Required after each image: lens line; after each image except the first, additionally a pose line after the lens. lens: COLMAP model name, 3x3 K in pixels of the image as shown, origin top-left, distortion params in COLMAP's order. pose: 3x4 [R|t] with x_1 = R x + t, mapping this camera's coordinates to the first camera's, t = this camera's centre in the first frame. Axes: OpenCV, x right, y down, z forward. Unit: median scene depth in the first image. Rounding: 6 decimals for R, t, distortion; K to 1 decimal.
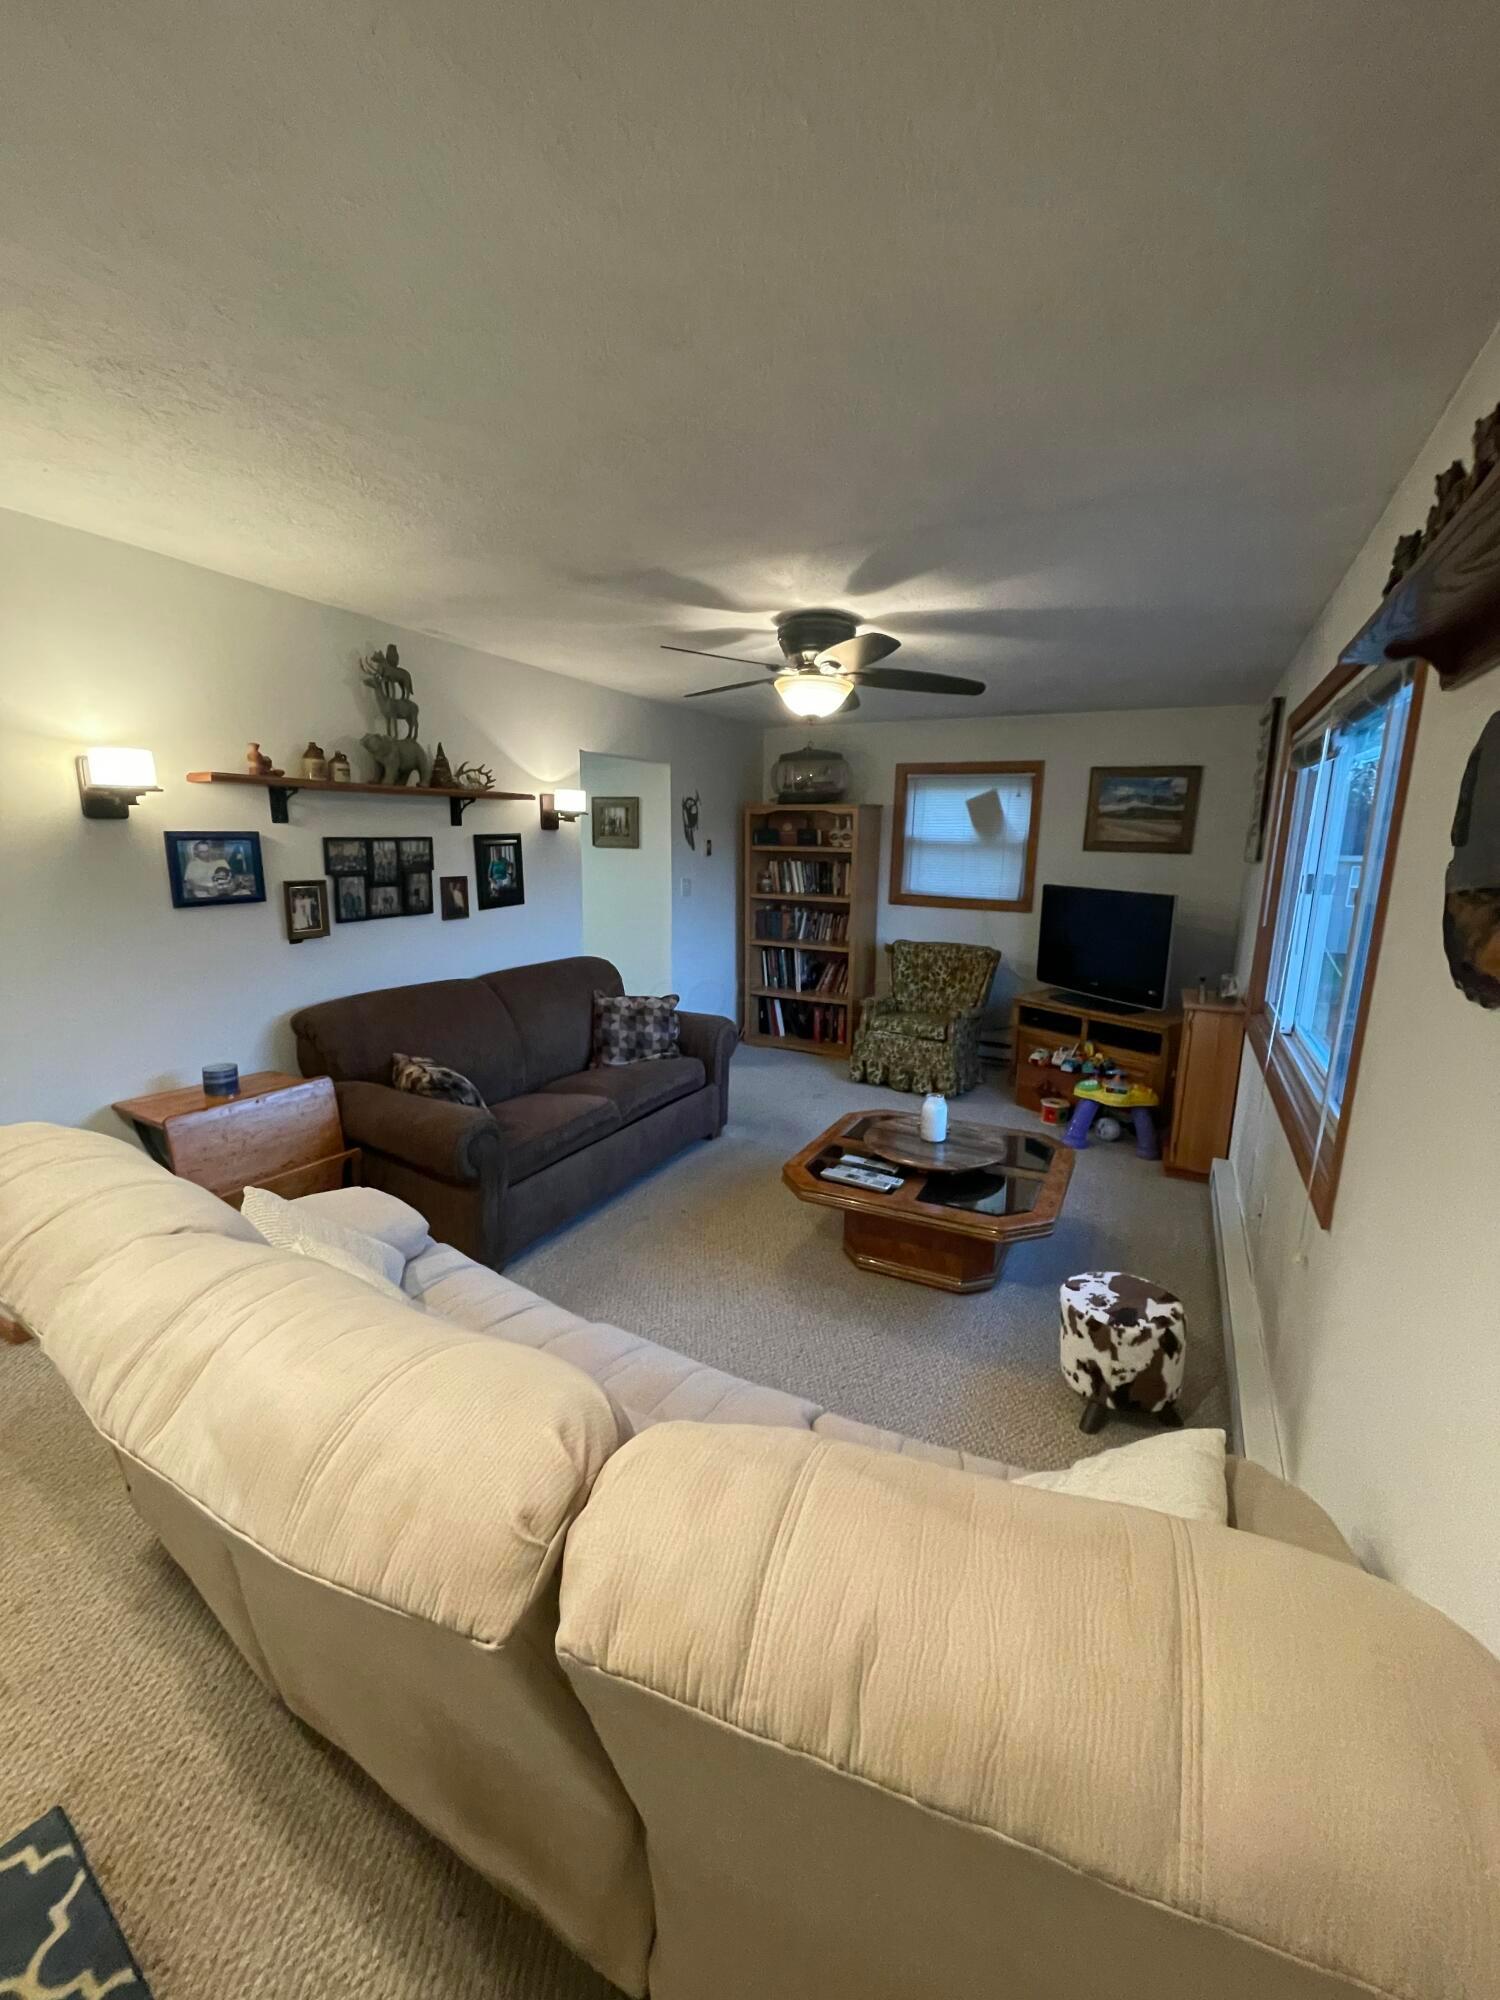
lens RADIAL K [[803.8, 0, 748.8], [0, 803.8, 999.8], [0, 0, 1]] dist [-0.000327, -0.000567]
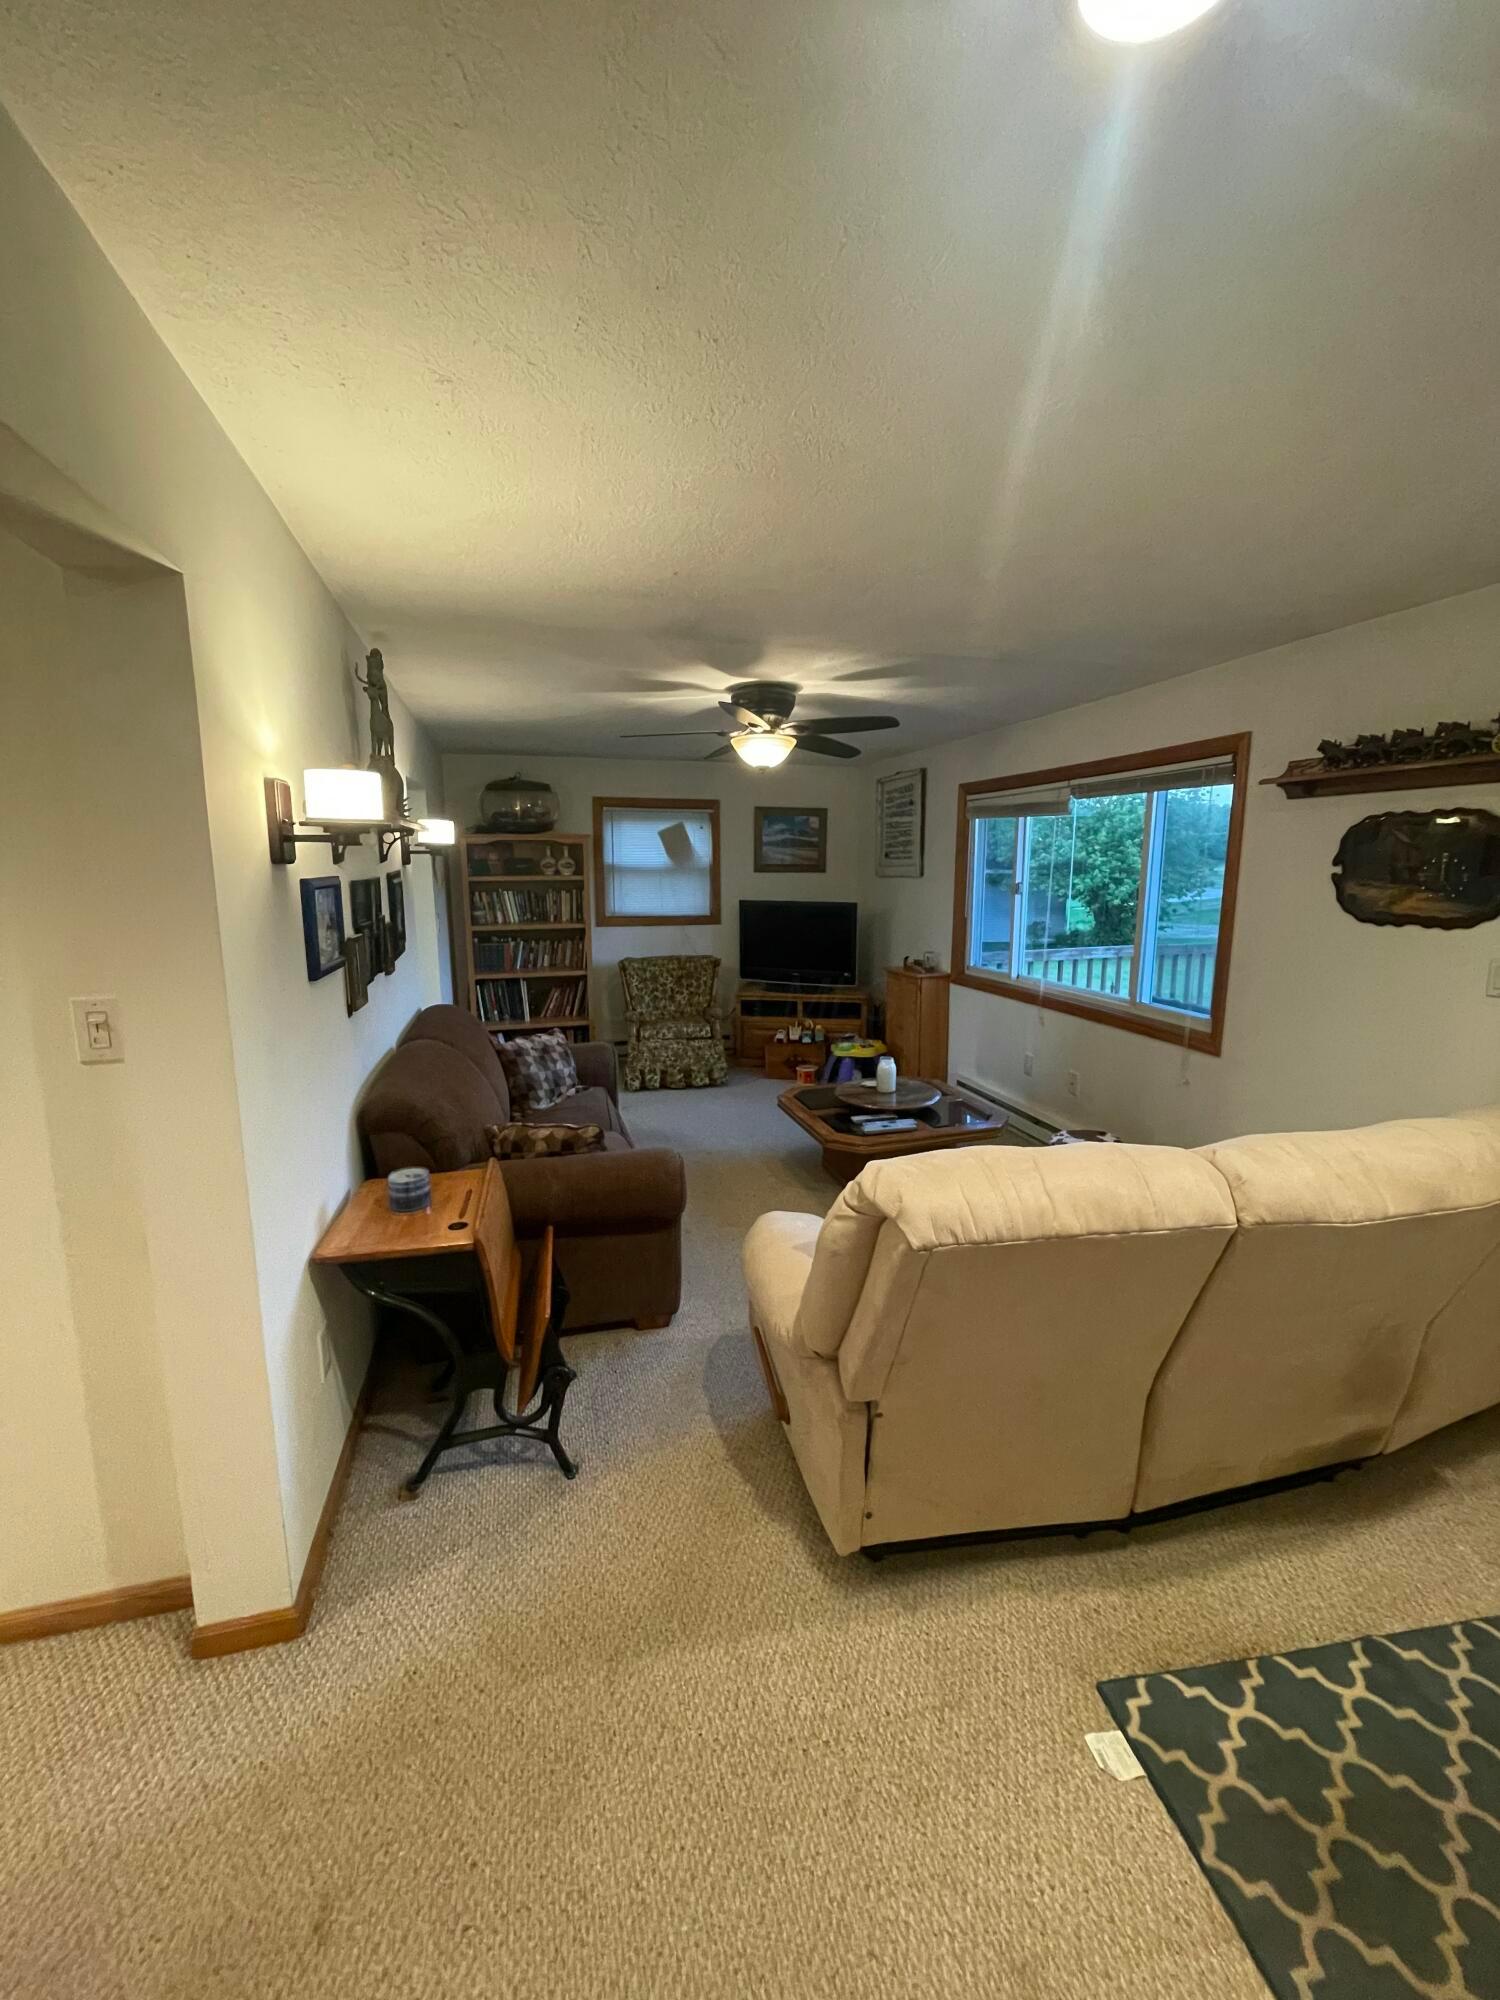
lens RADIAL K [[803.8, 0, 748.8], [0, 803.8, 999.8], [0, 0, 1]] dist [-0.000327, -0.000567]
pose [[0.726582, -0.133978, 0.673891, -0.467103], [0.151968, 0.987849, 0.032546, -0.030661], [-0.670063, 0.078762, 0.738114, 0.092869]]
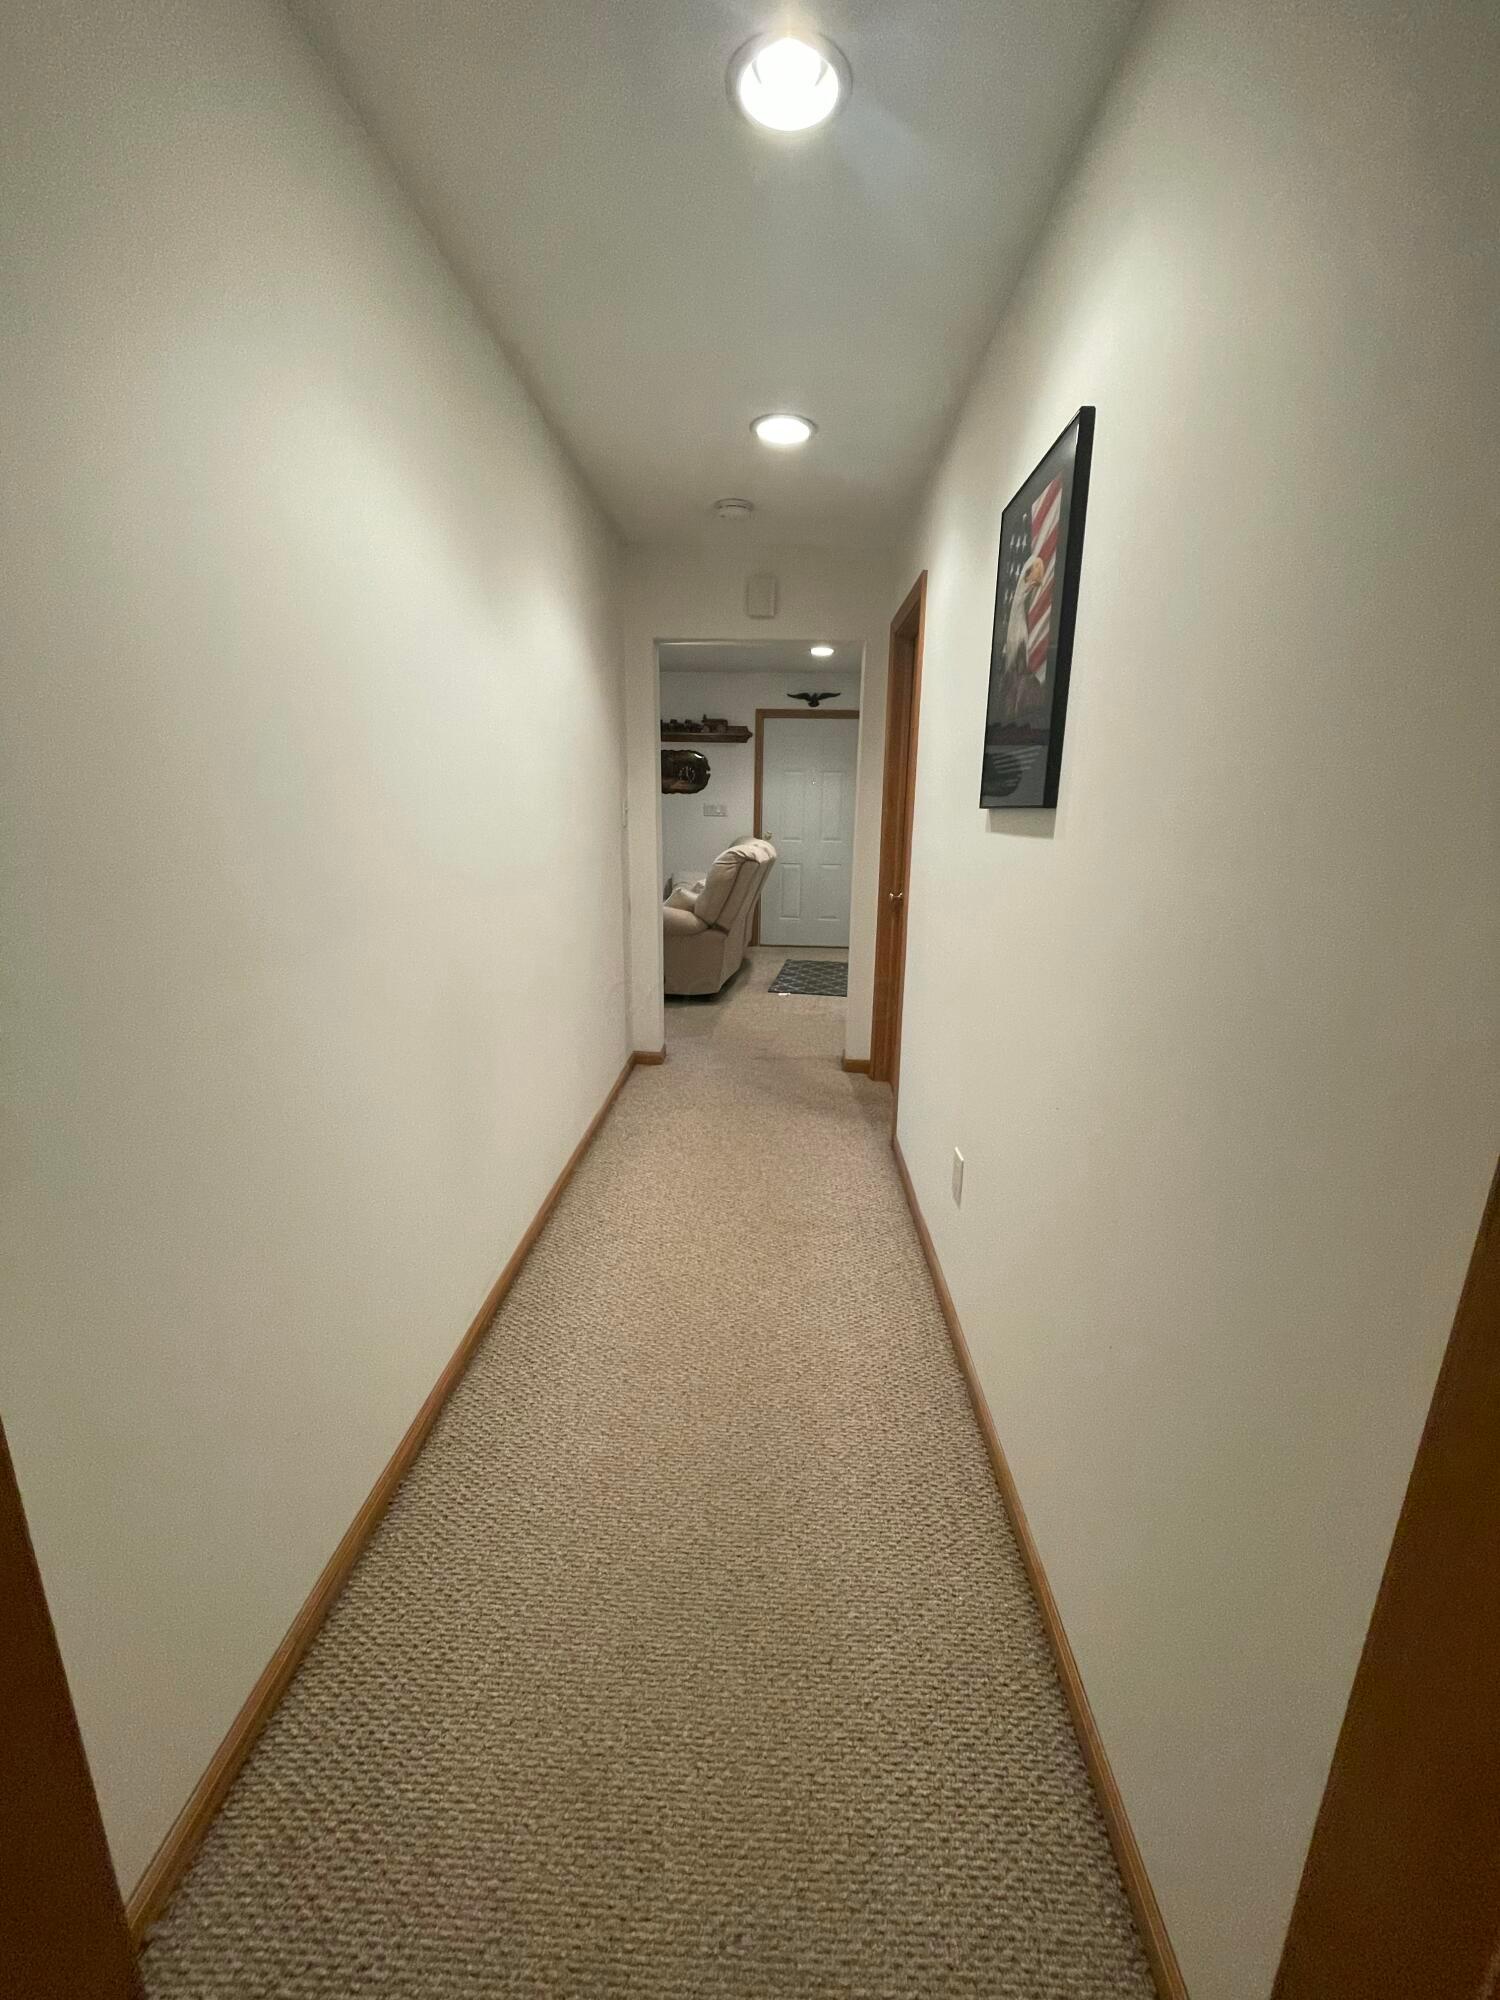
lens RADIAL K [[803.8, 0, 748.8], [0, 803.8, 999.8], [0, 0, 1]] dist [-0.000327, -0.000567]
pose [[-0.429042, -0.239601, 0.870927, -1.143965], [0.159164, 0.929039, 0.333997, -0.107531], [-0.889151, 0.281919, -0.360461, 0.661450]]
